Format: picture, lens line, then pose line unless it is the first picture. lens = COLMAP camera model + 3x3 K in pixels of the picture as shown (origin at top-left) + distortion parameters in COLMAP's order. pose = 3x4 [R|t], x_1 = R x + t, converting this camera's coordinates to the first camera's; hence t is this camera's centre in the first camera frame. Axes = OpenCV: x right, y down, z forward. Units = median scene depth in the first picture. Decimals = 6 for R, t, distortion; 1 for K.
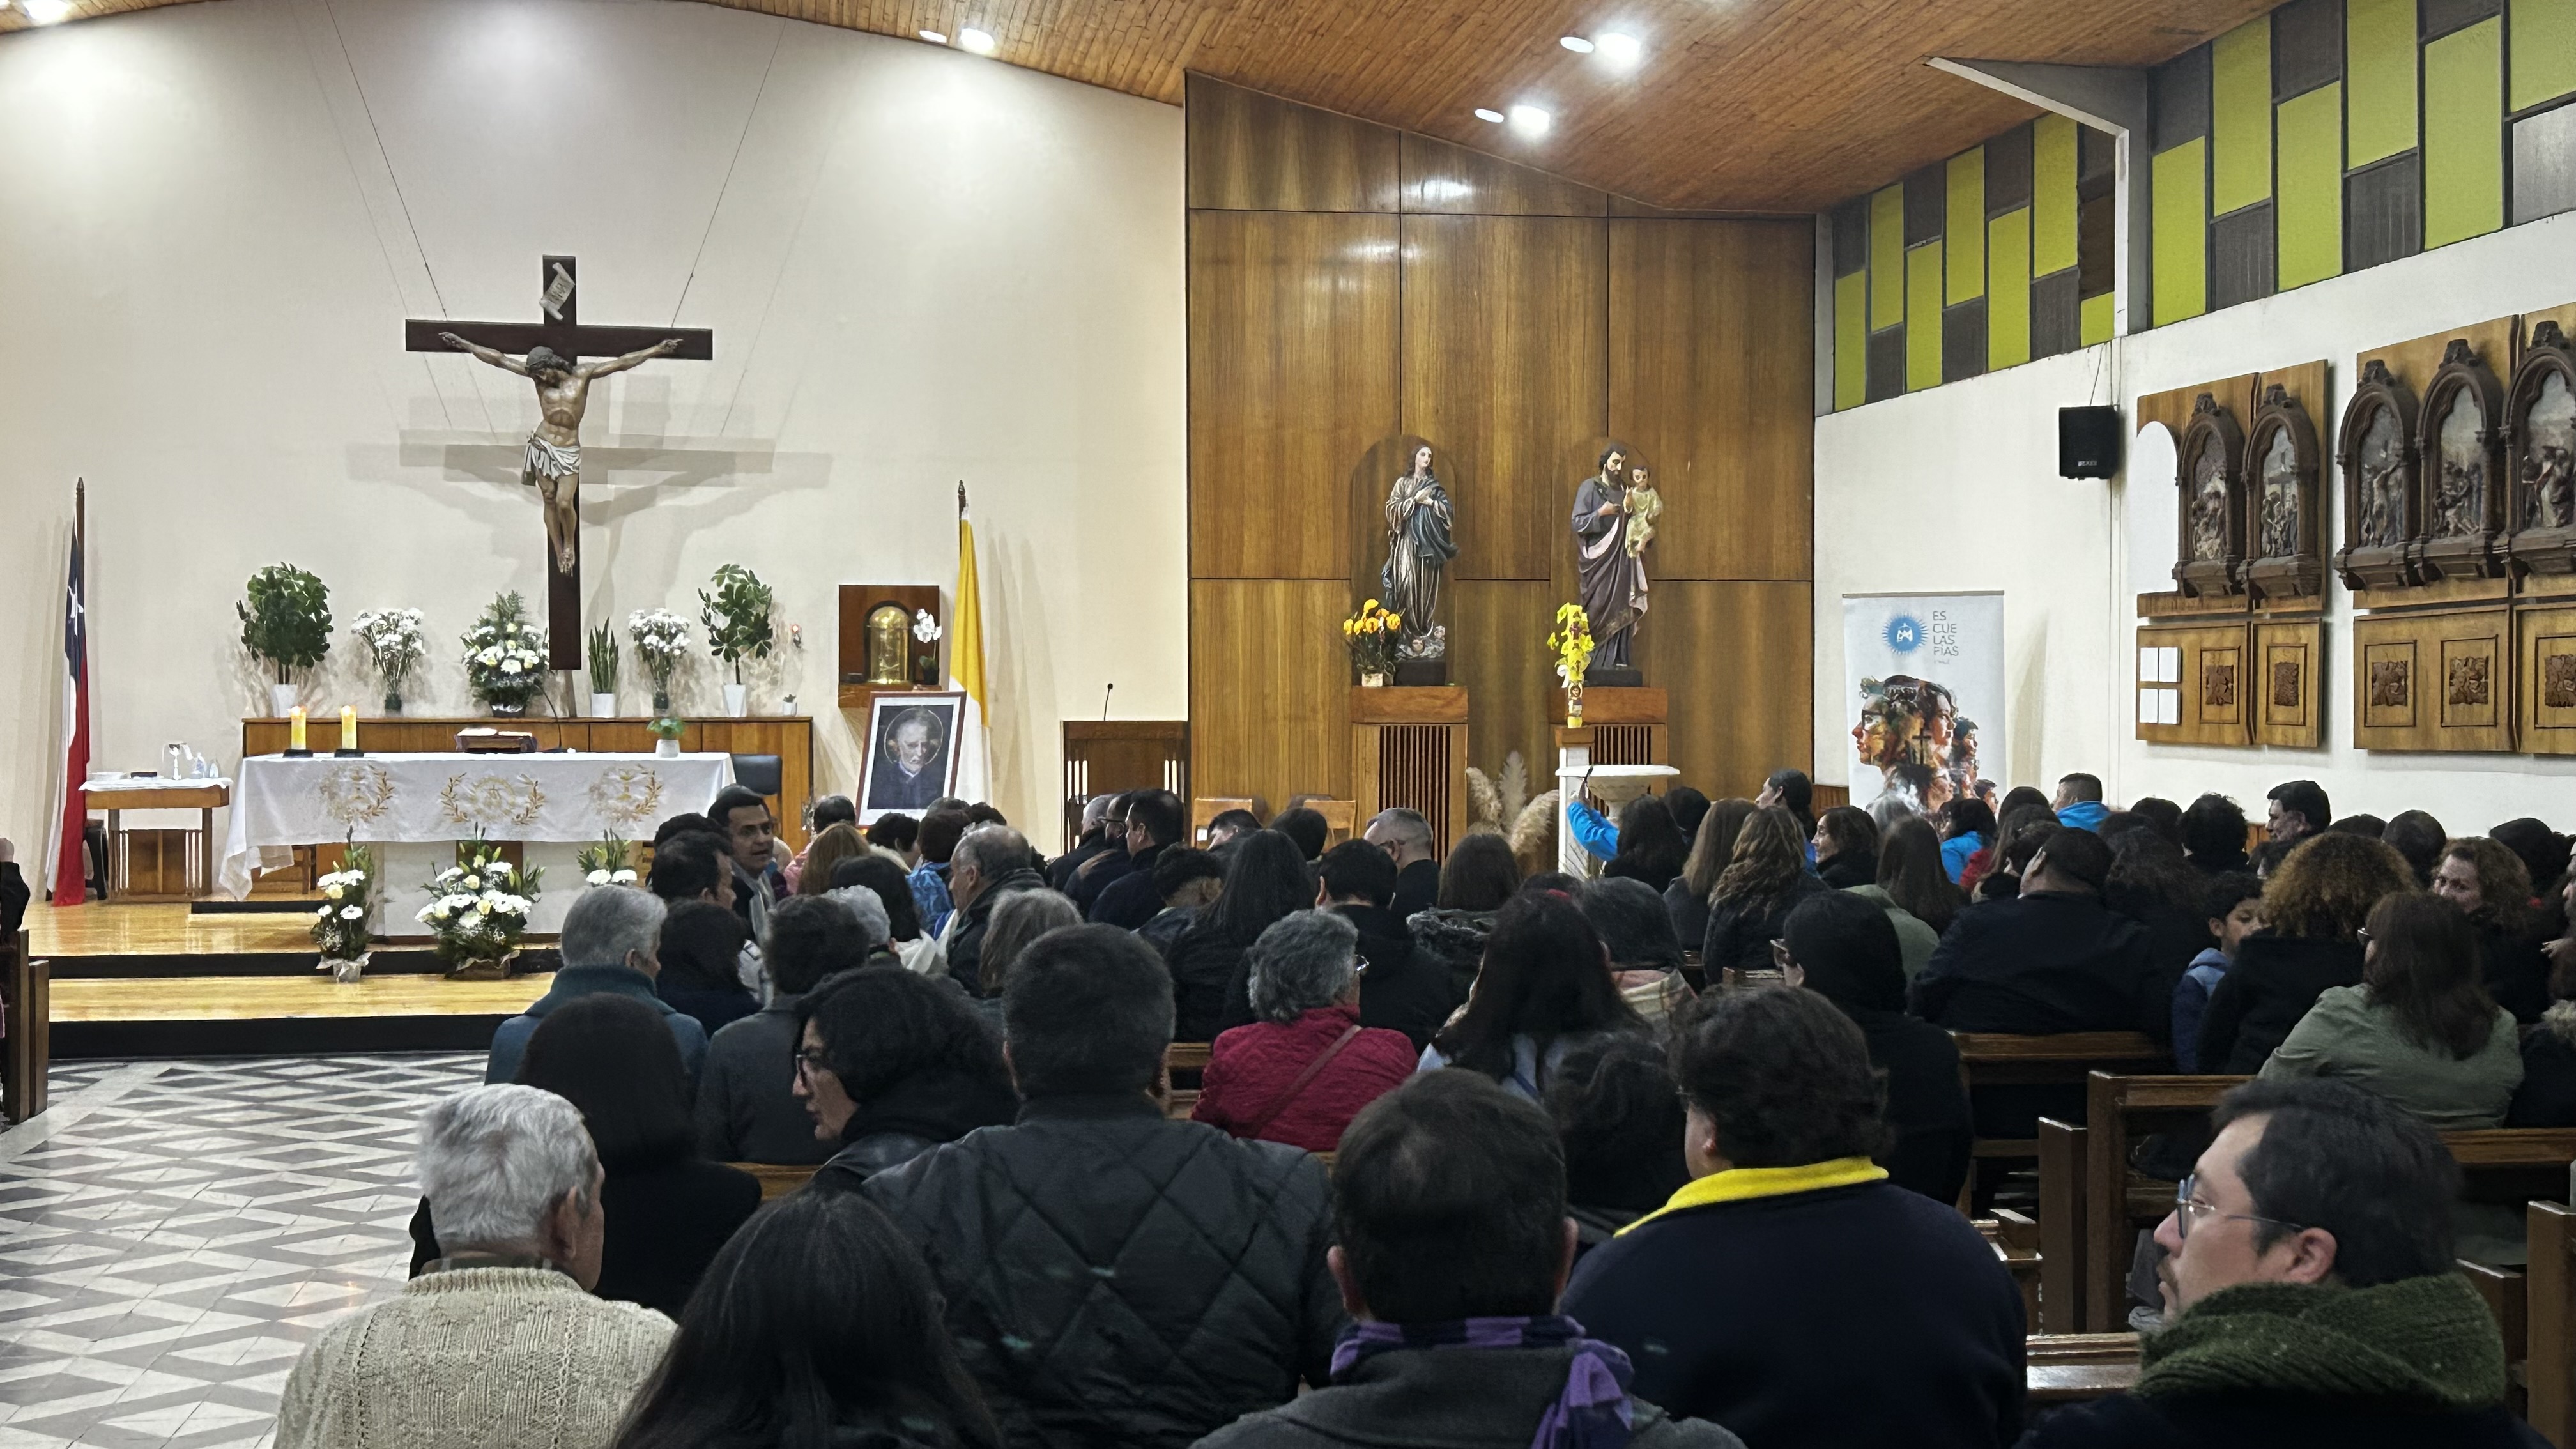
lens RADIAL K [[3290.7, 0, 1312.6], [0, 3290.7, 742.6], [0, 0, 1]] dist [0.141993, 0.000000]
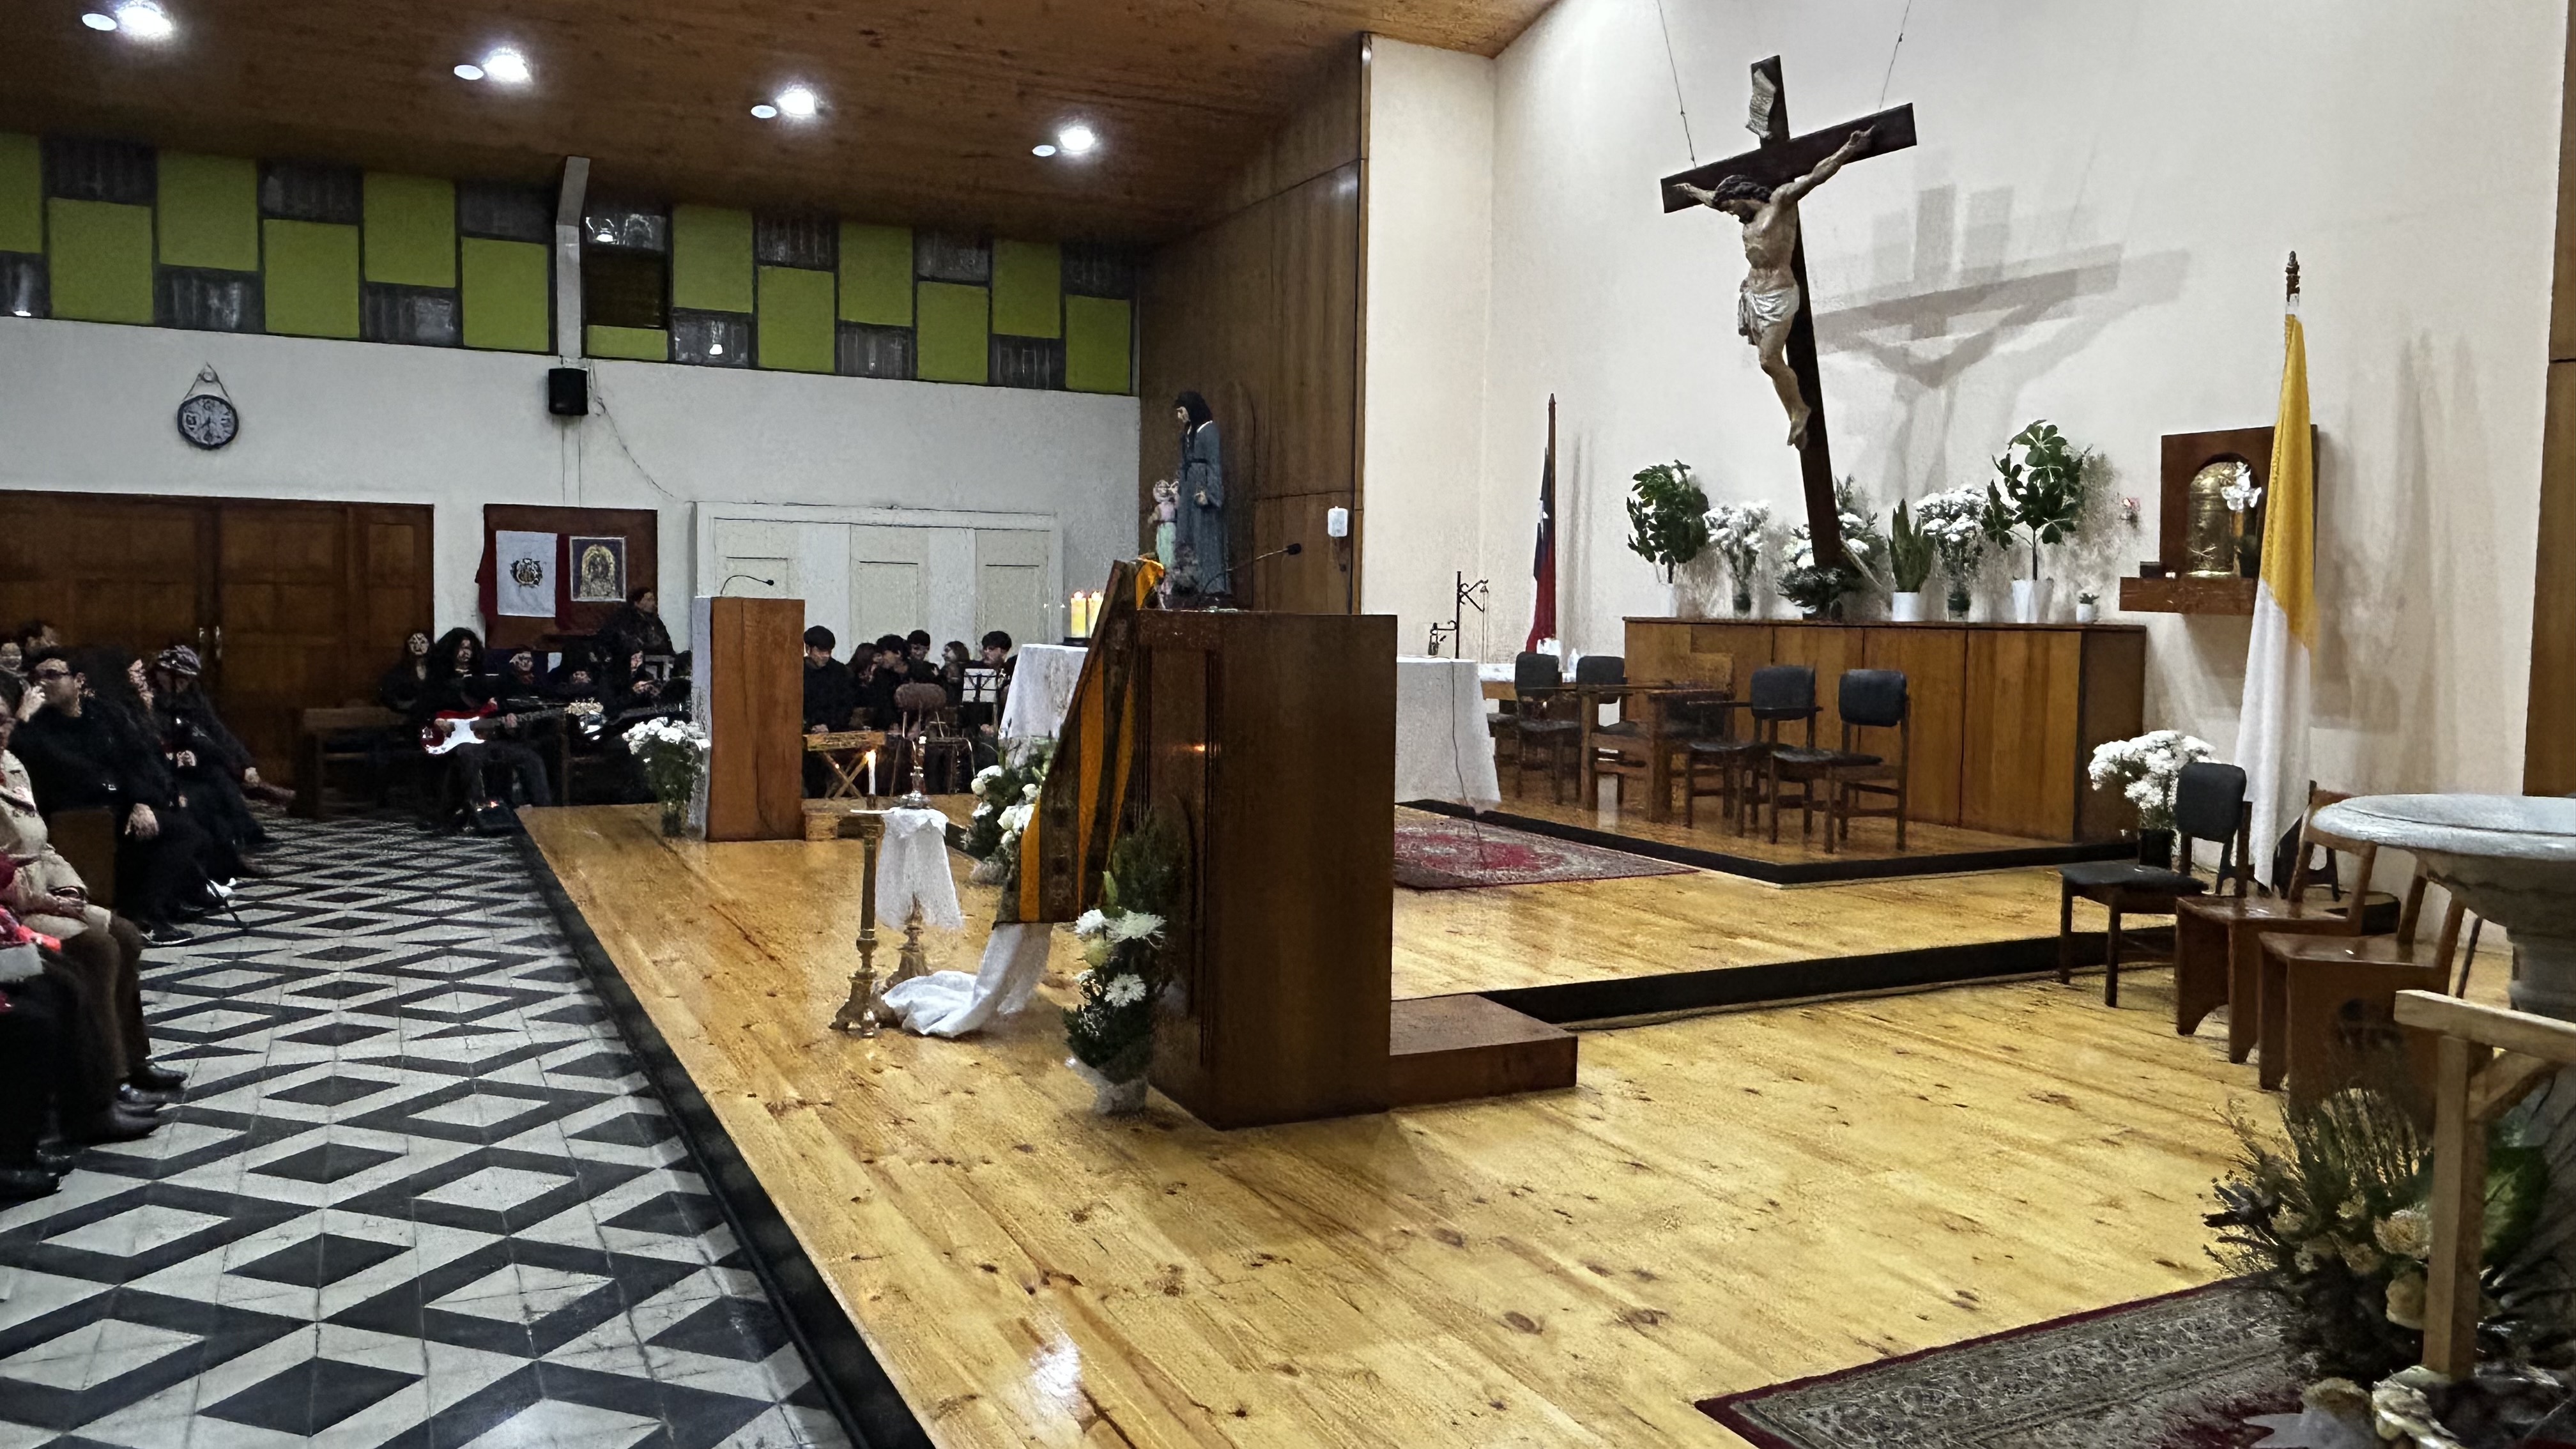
lens RADIAL K [[1830.0, 0, 1287.4], [0, 1830.0, 729.7], [0, 0, 1]] dist [0.011532, -0.027187]
pose [[0.309695, 0.068925, -0.948335, 0.177758], [-0.027008, 0.997604, 0.063686, -0.005632], [0.950452, 0.005889, 0.310814, 0.732586]]
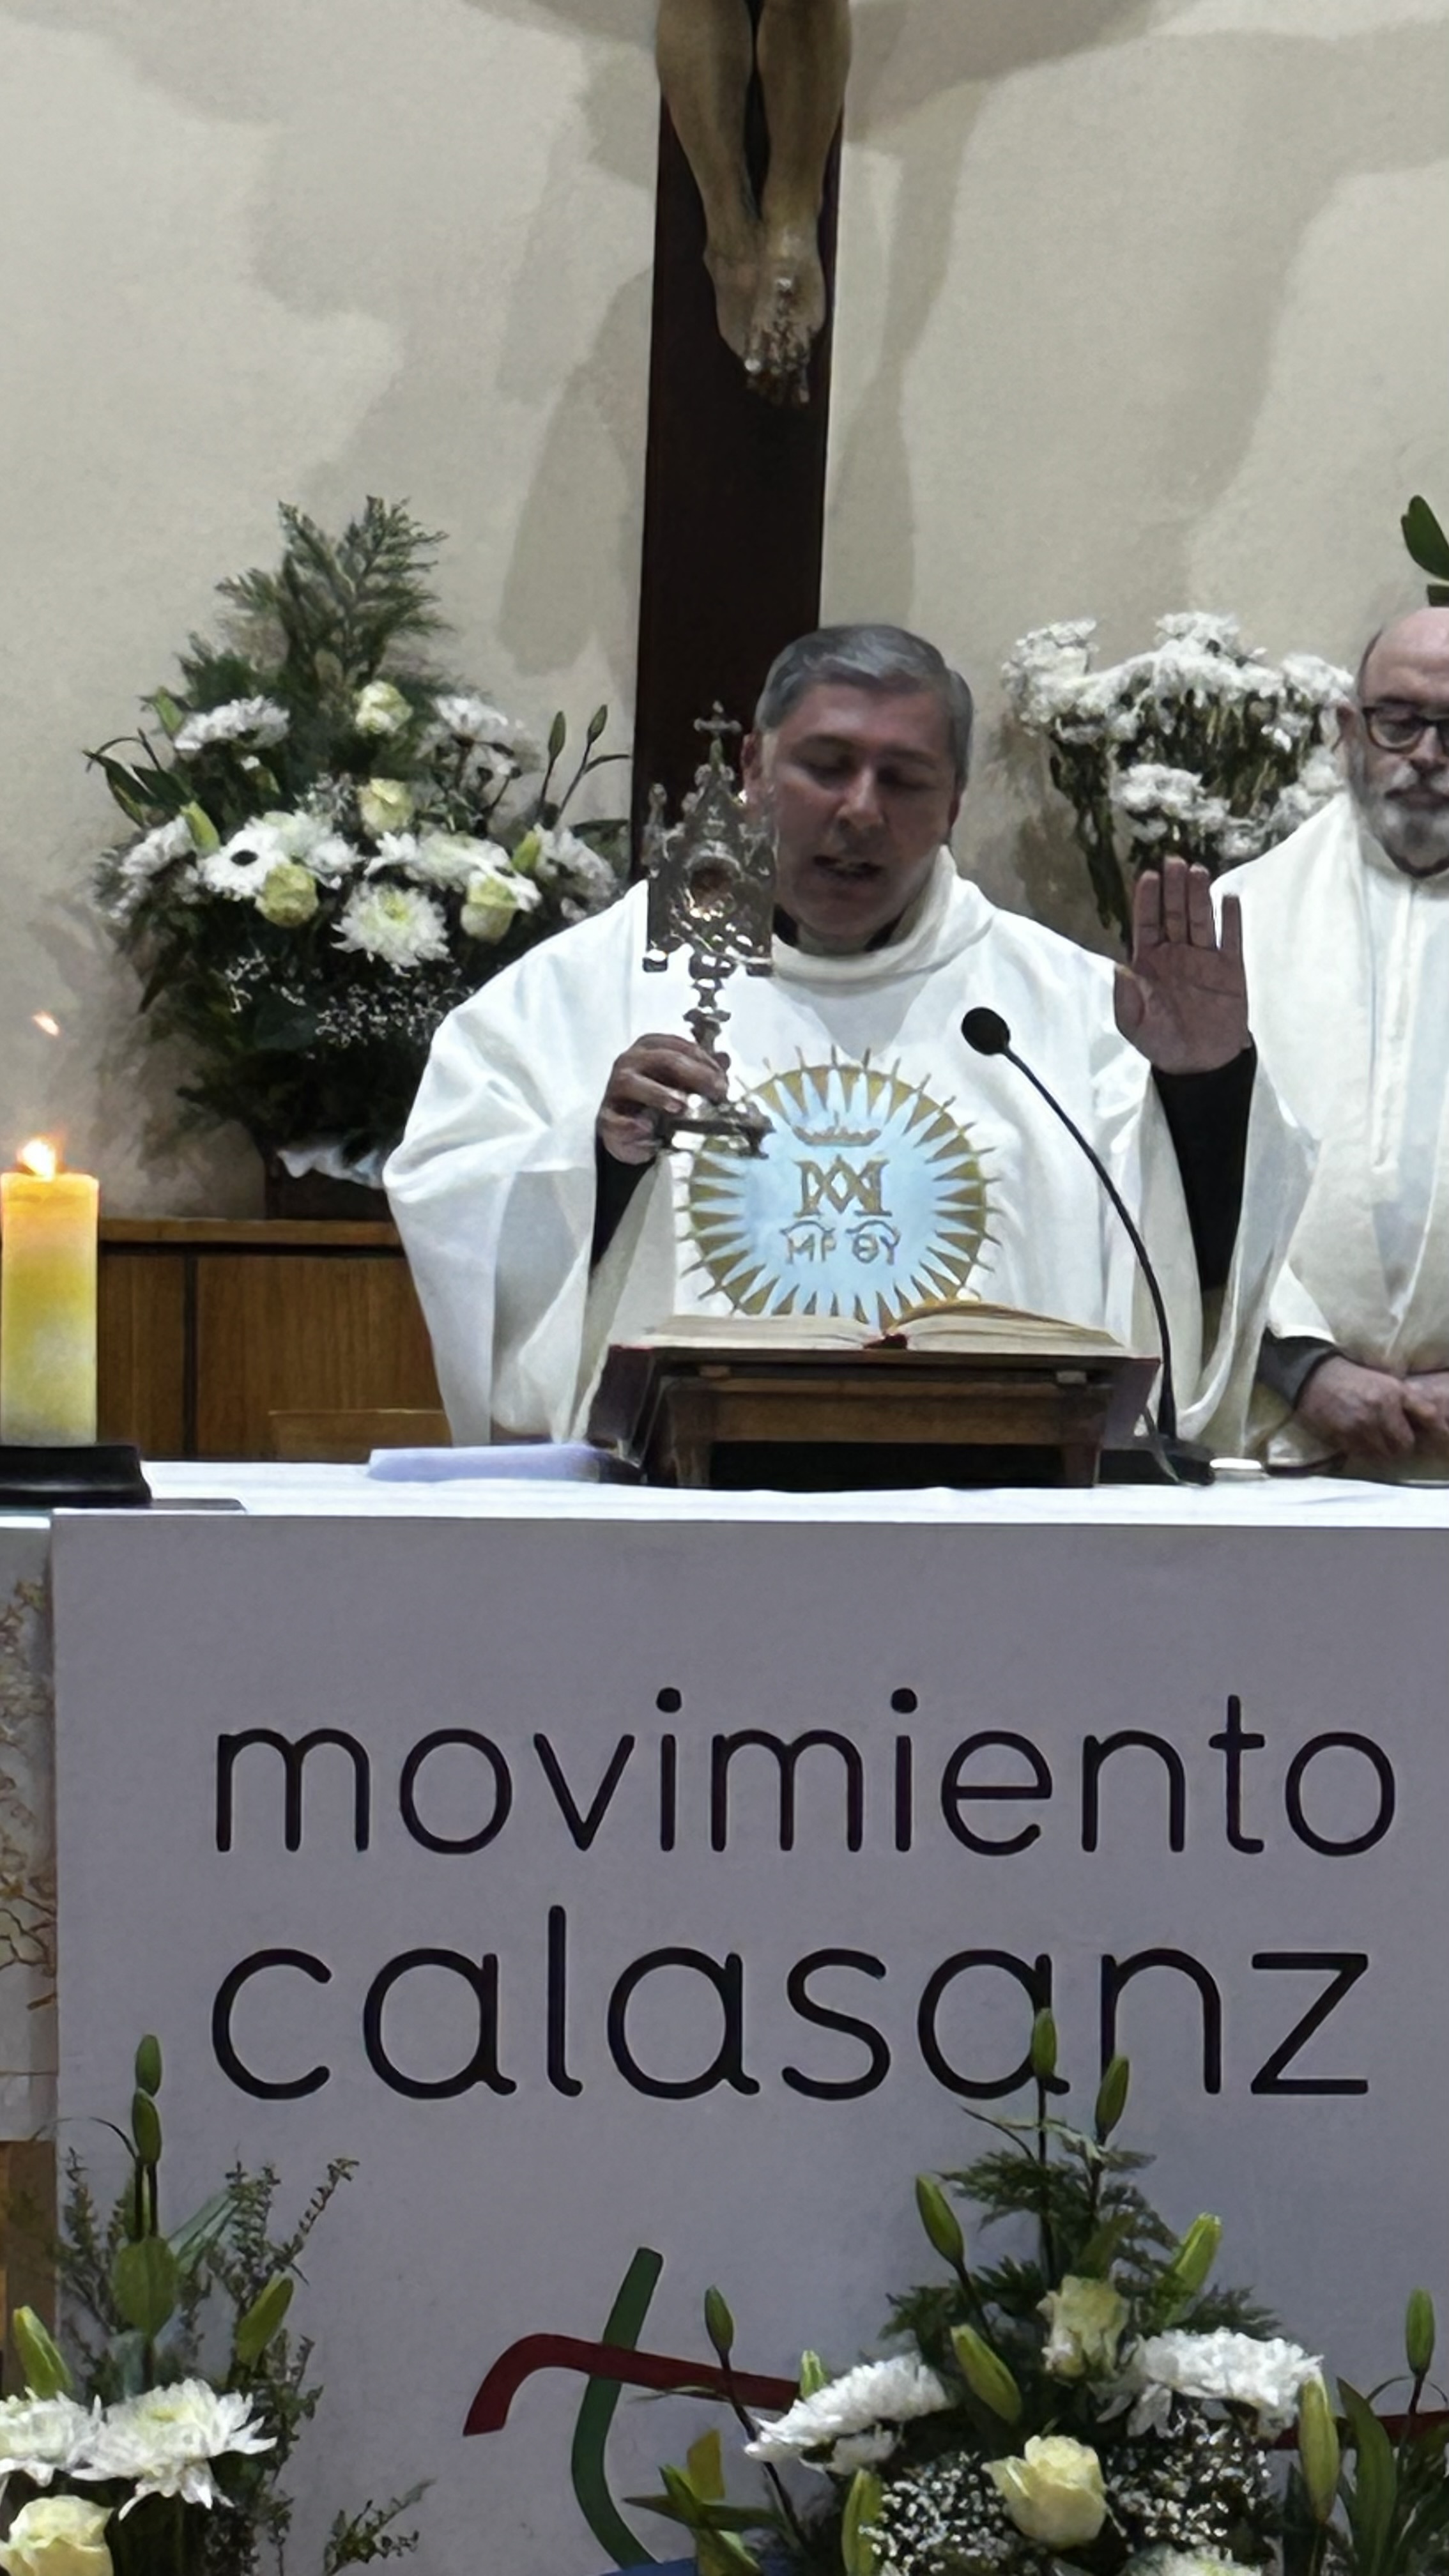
lens RADIAL K [[10044.0, 0, 895.2], [0, 10044.0, 1308.7], [0, 0, 1]] dist [0.081333, 0.000000]
pose [[0.998809, 0.016954, -0.045760, -0.193722], [-0.016969, 0.999856, 0.000074, -0.003504], [0.045754, 0.000703, 0.998952, 0.483804]]
